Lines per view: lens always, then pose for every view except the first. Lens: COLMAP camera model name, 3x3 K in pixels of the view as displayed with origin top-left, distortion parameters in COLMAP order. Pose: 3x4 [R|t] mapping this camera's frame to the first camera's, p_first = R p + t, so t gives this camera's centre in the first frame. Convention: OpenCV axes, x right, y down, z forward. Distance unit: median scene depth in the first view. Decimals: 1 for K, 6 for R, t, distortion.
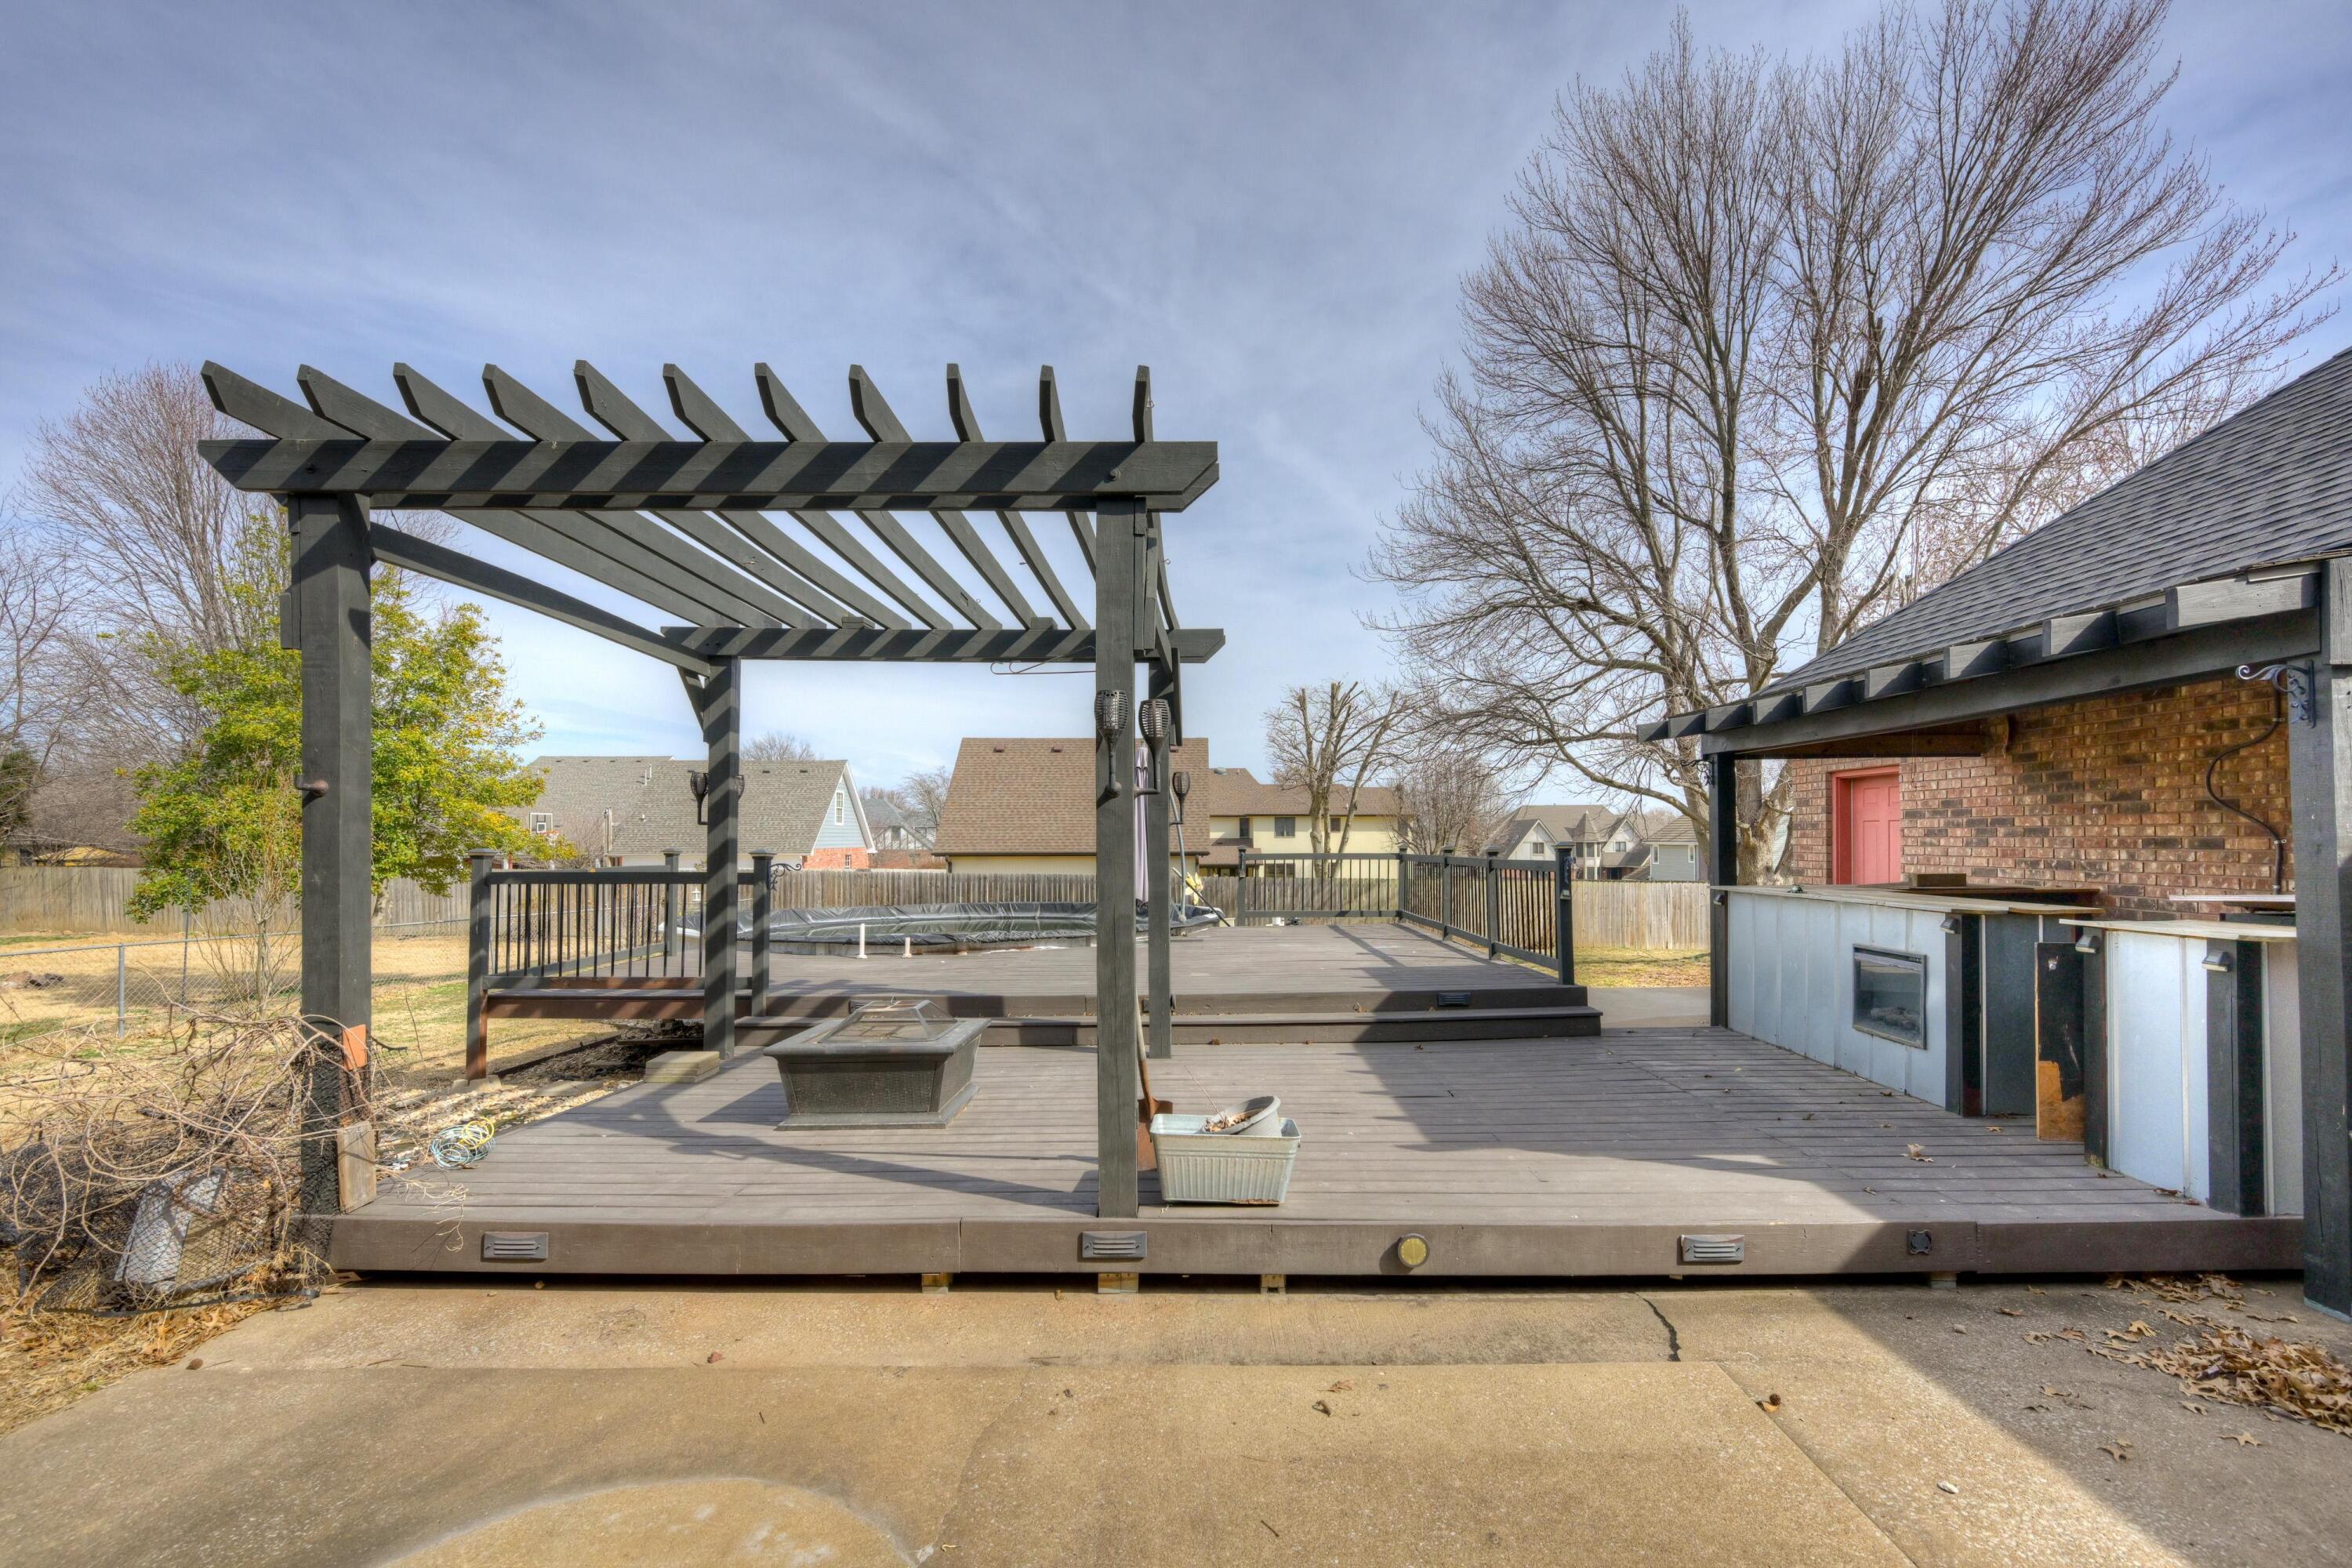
lens RADIAL K [[996.6, 0, 1226.0], [0, 996.6, 831.5], [0, 0, 1]] dist [-0.002110, 0.000216]
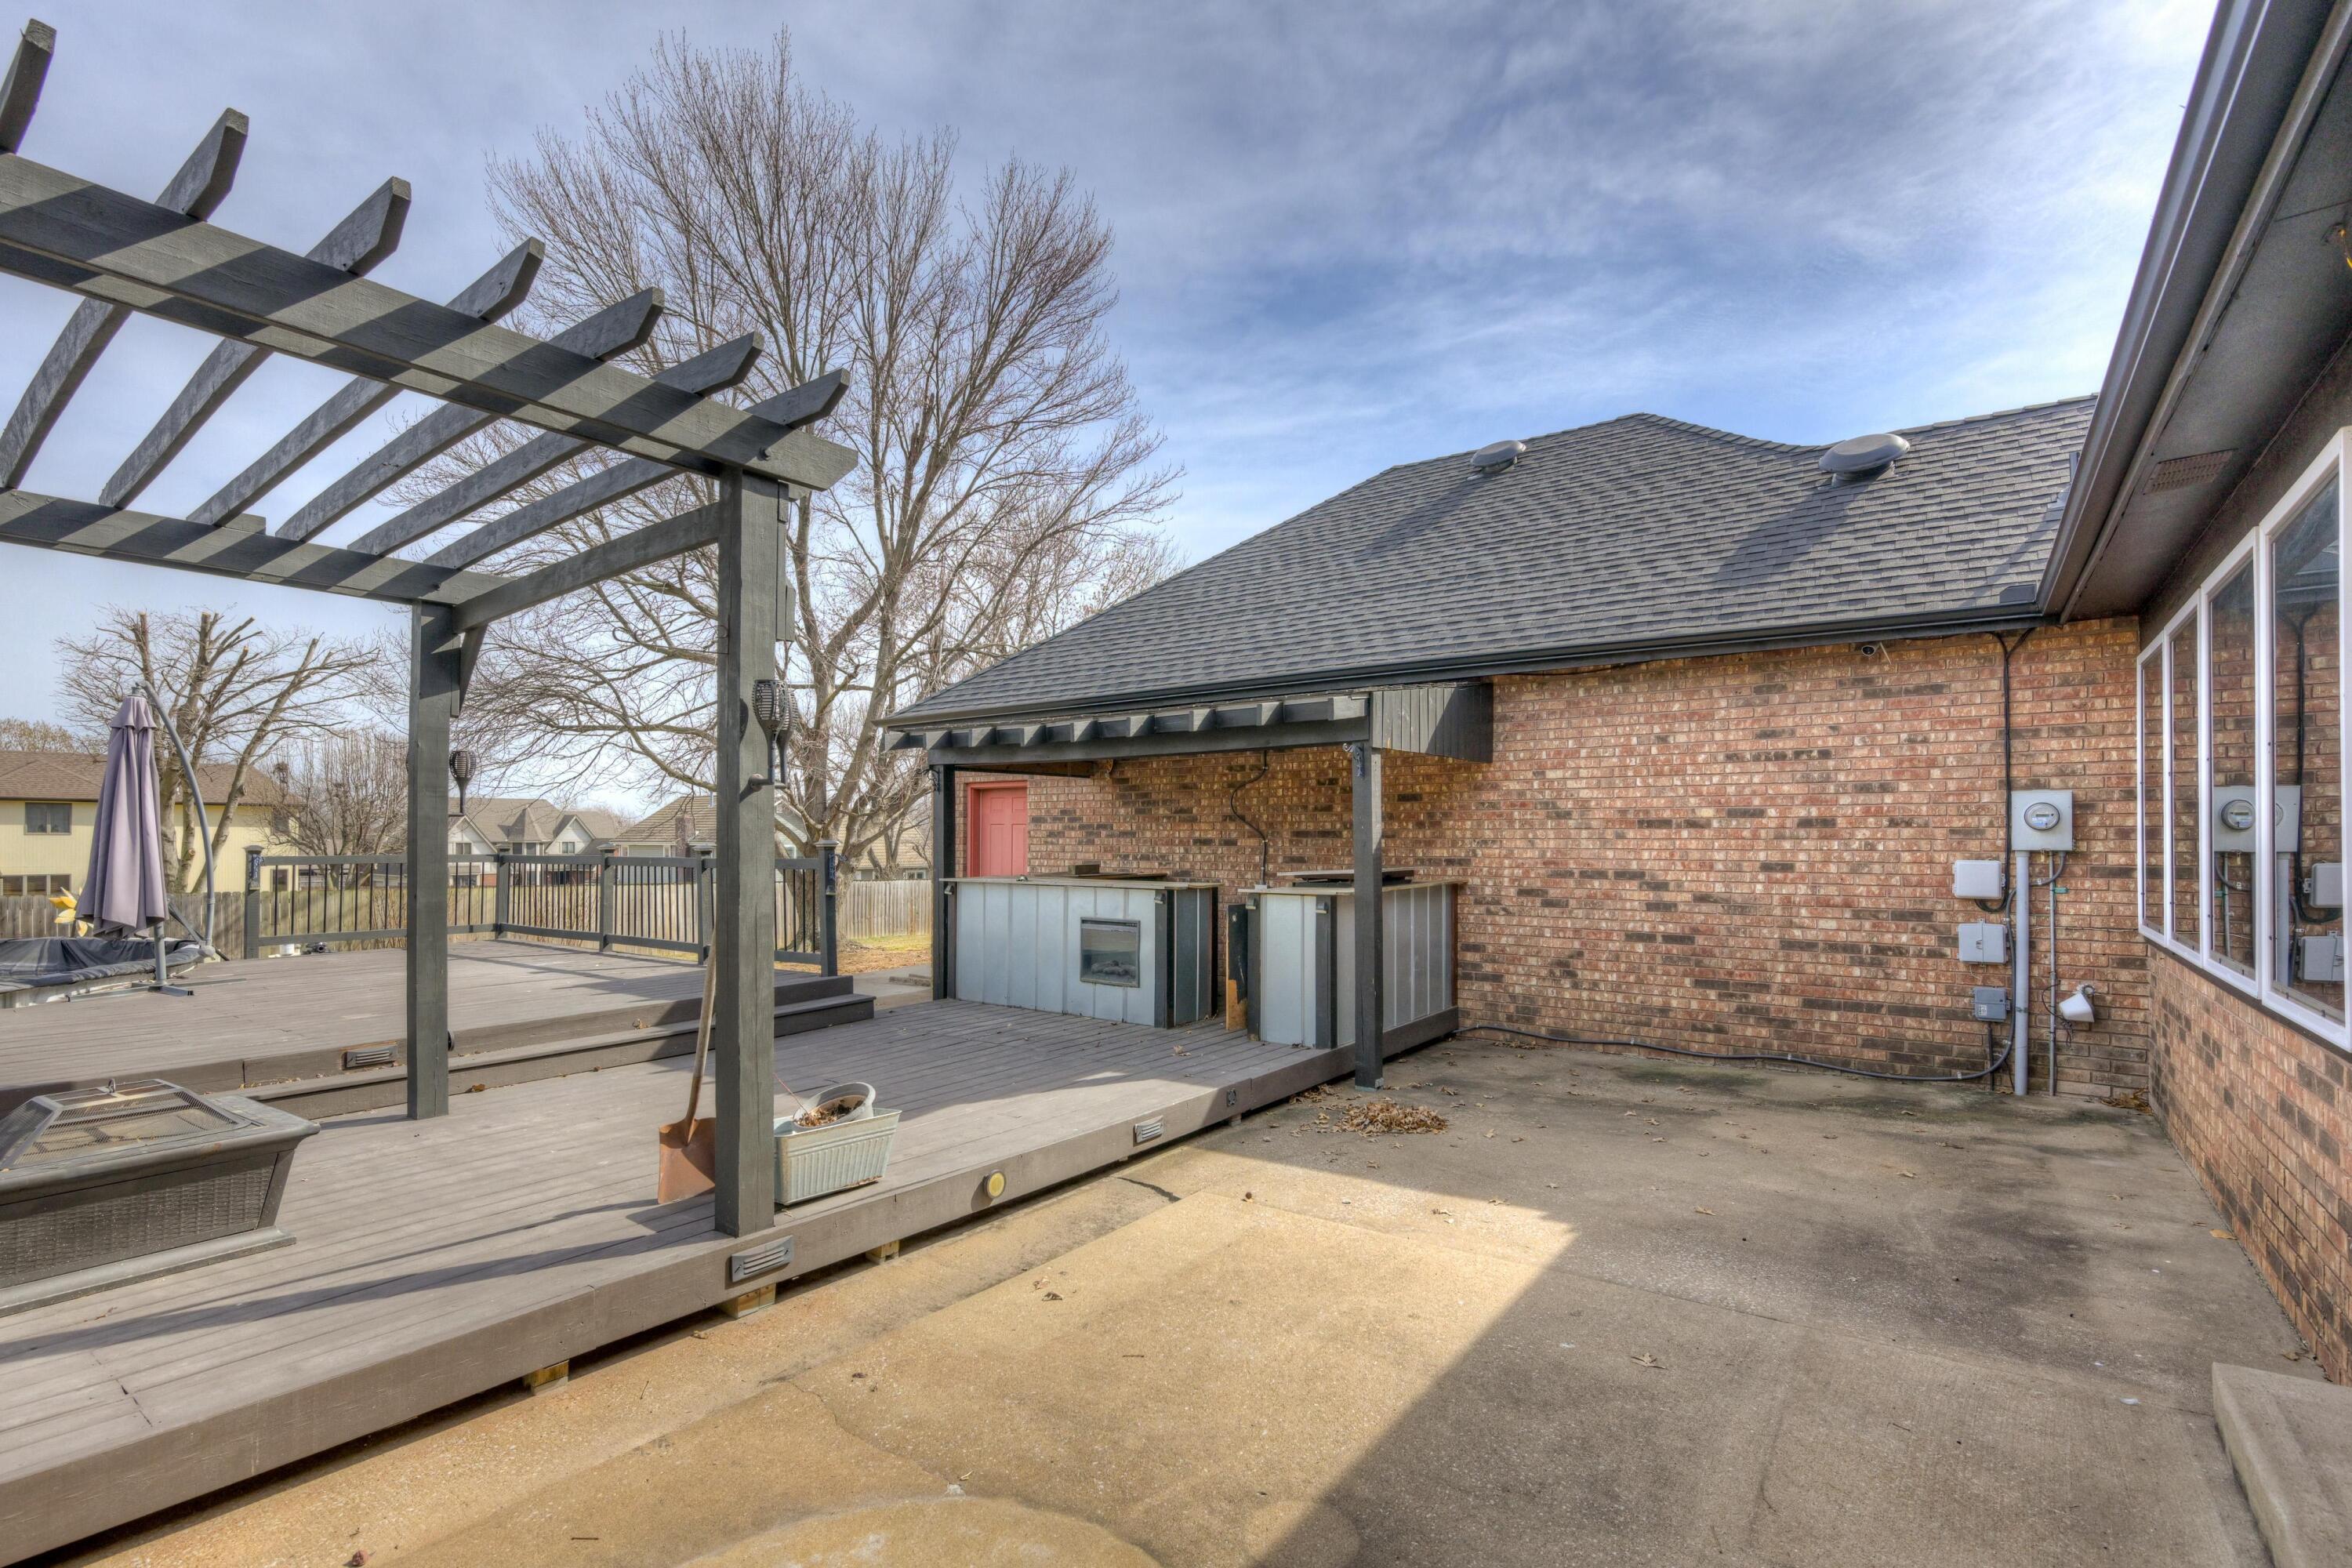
lens RADIAL K [[1051.9, 0, 1189.7], [0, 1051.9, 830.1], [0, 0, 1]] dist [-0.000864, 0.000947]
pose [[0.601044, 0.010667, 0.799145, -0.431479], [-0.009659, 0.999935, -0.006083, 0.003742], [-0.799158, -0.004063, 0.601108, 0.043062]]
